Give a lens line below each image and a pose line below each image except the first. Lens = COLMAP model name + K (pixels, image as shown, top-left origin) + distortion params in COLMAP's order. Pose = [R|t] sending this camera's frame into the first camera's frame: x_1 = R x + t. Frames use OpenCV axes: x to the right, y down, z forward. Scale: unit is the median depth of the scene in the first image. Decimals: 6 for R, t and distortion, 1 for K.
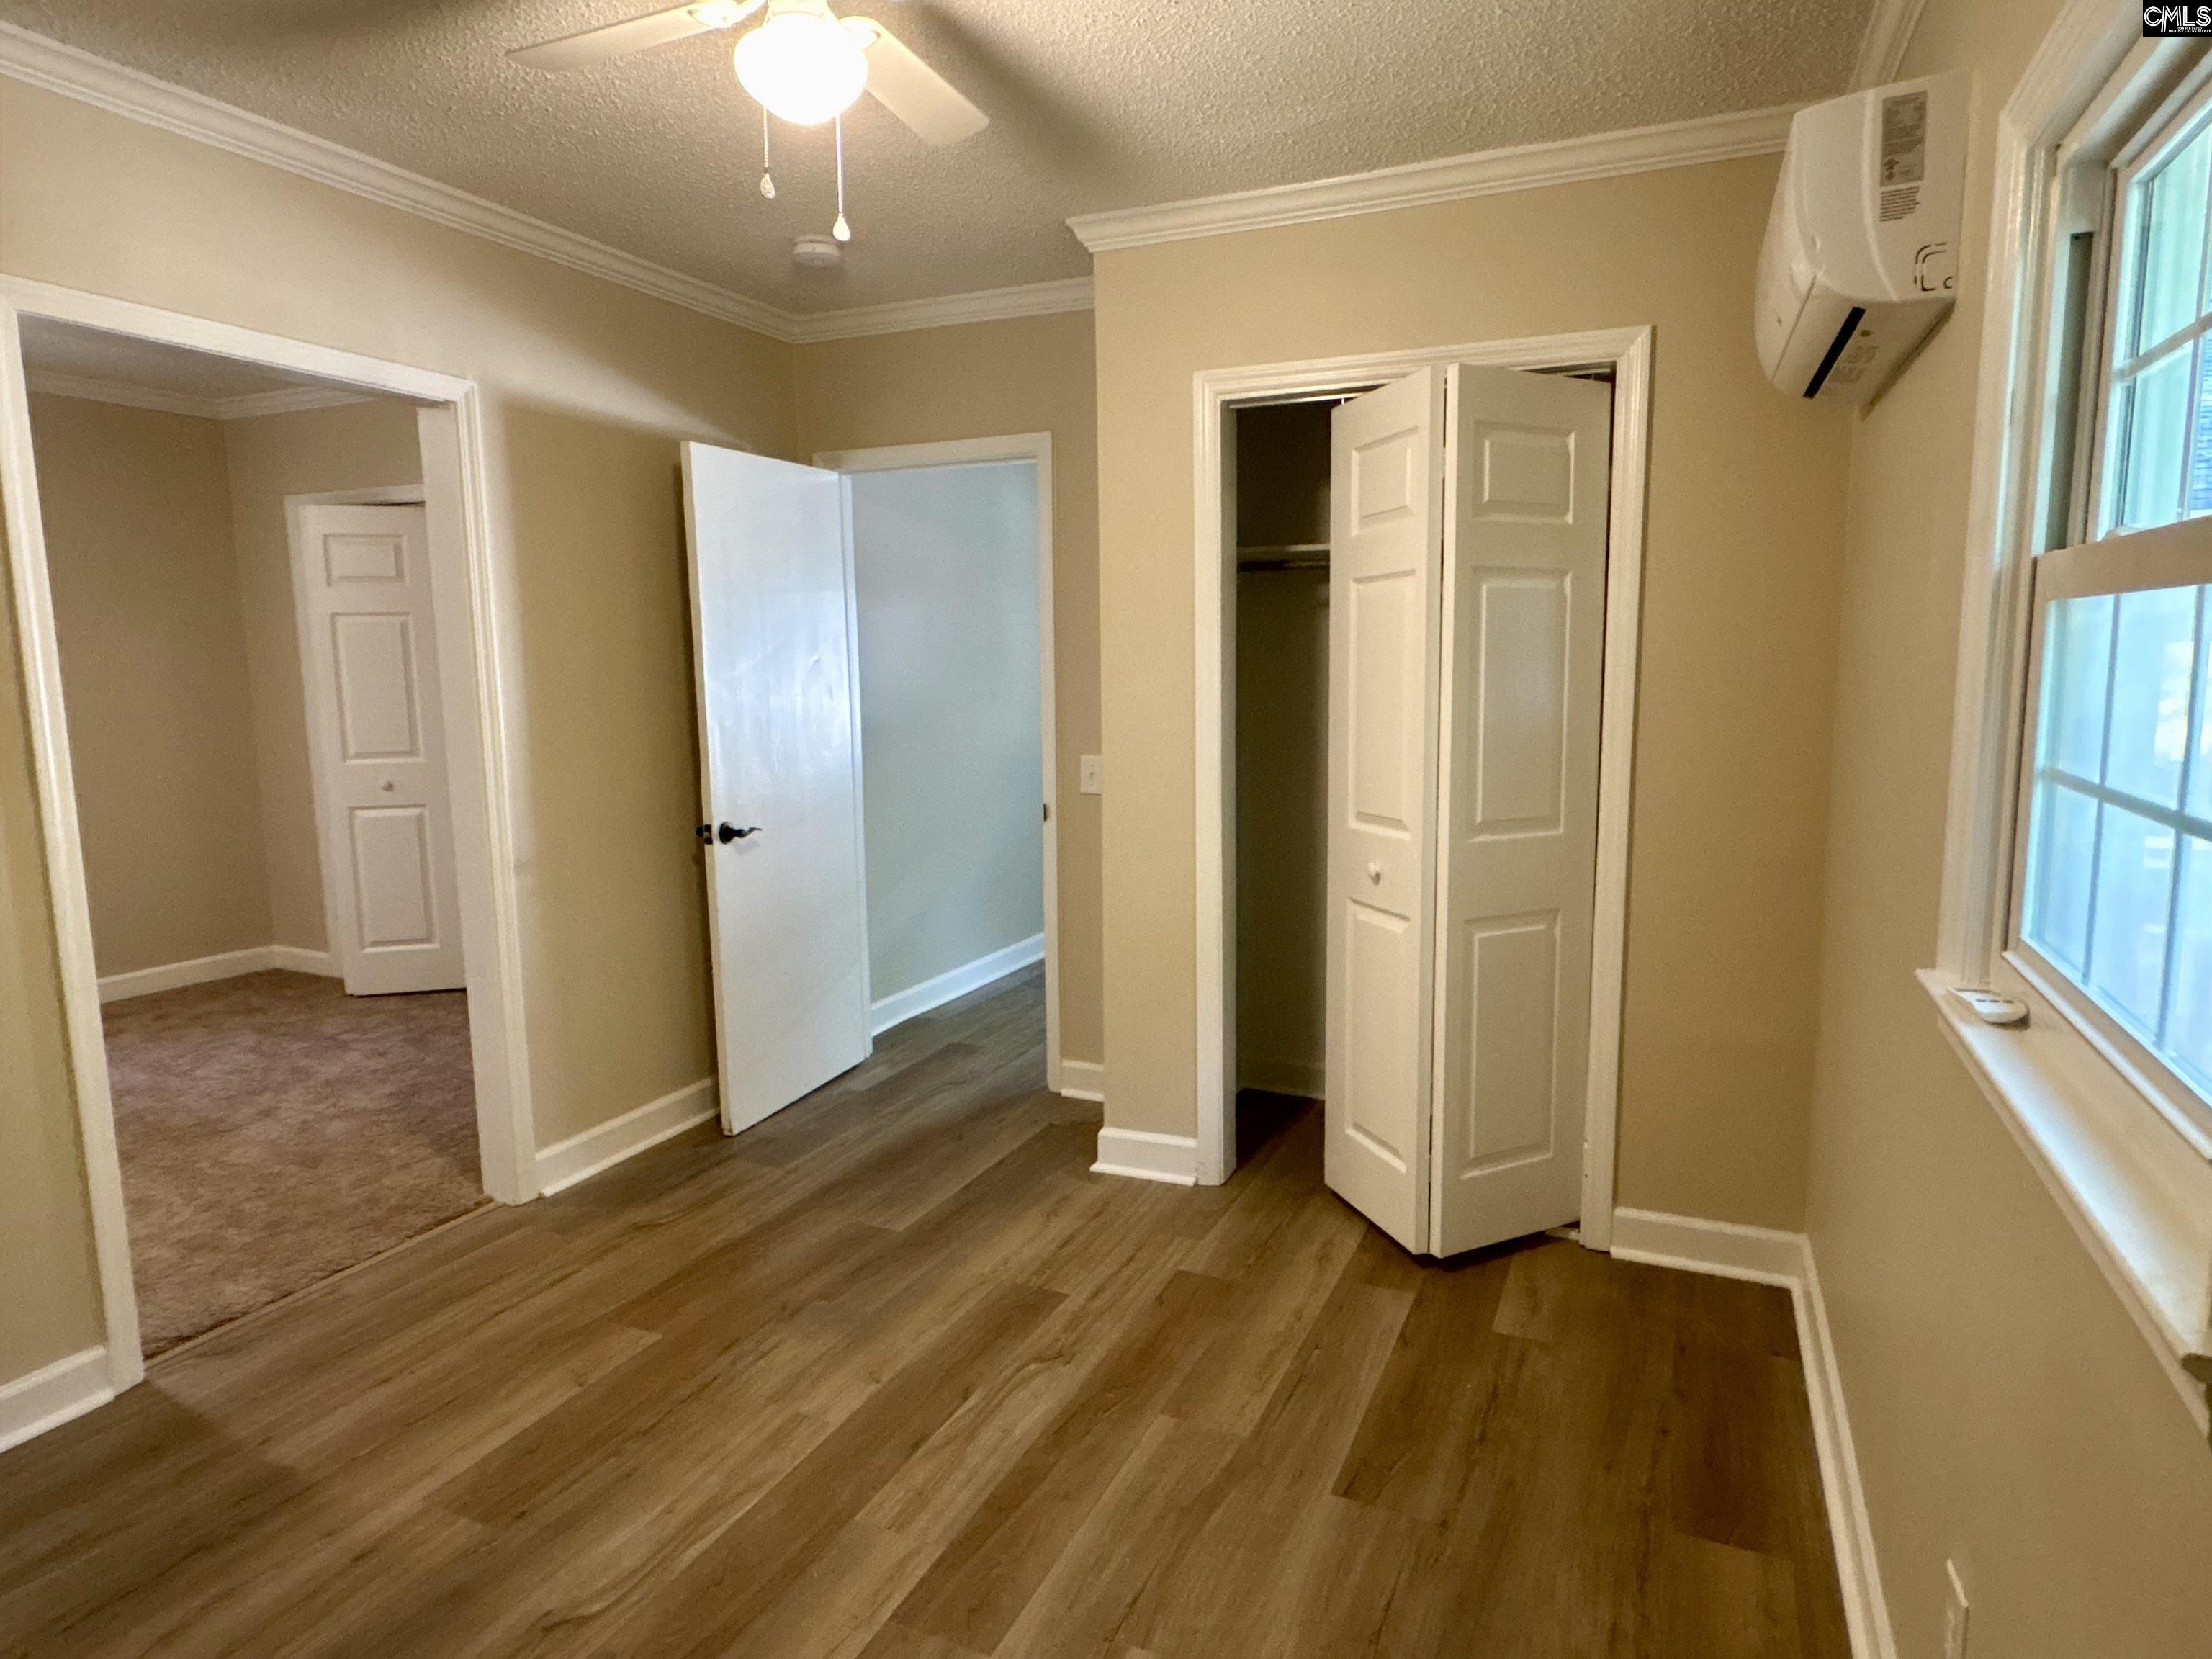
lens RADIAL K [[1285.3, 0, 1098.7], [0, 1285.3, 828.5], [0, 0, 1]] dist [-0.002722, 0.003305]
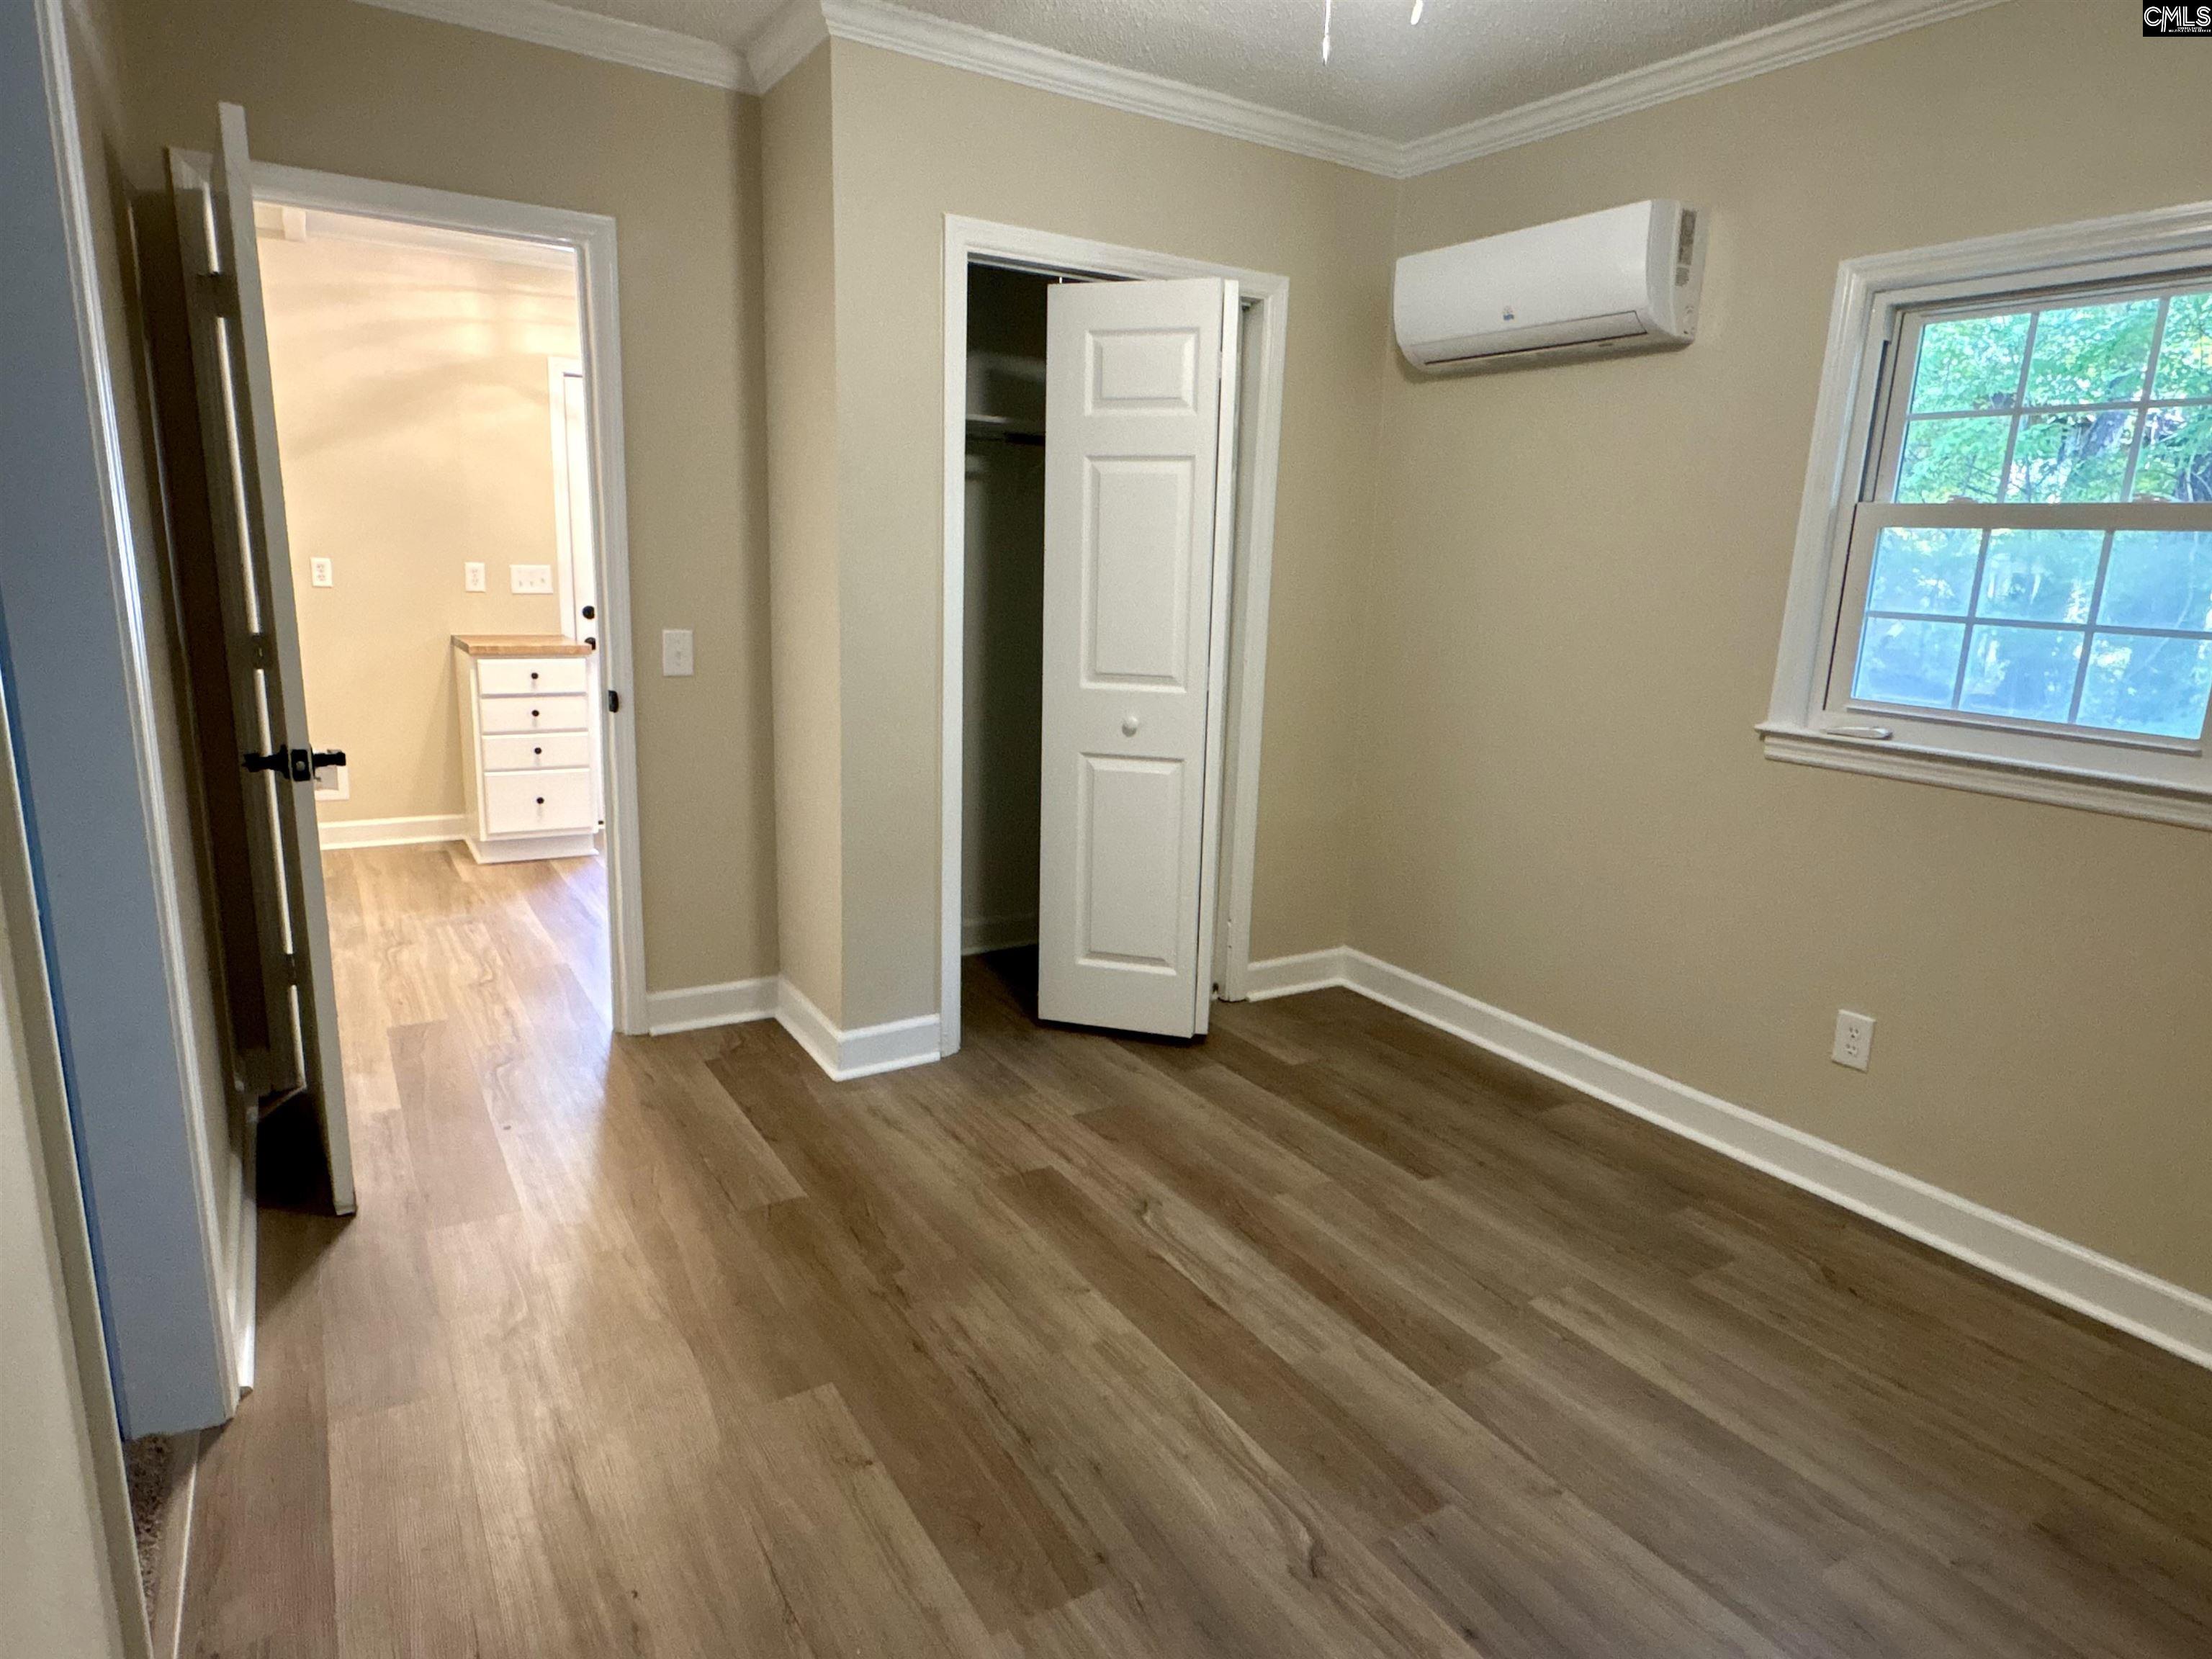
lens RADIAL K [[1285.3, 0, 1110.9], [0, 1285.3, 834.0], [0, 0, 1]] dist [-0.002722, 0.003305]
pose [[0.561927, -0.149983, 0.813476, -0.893854], [0.067473, 0.988458, 0.135636, -0.031196], [-0.824431, -0.021330, 0.565561, 0.458016]]
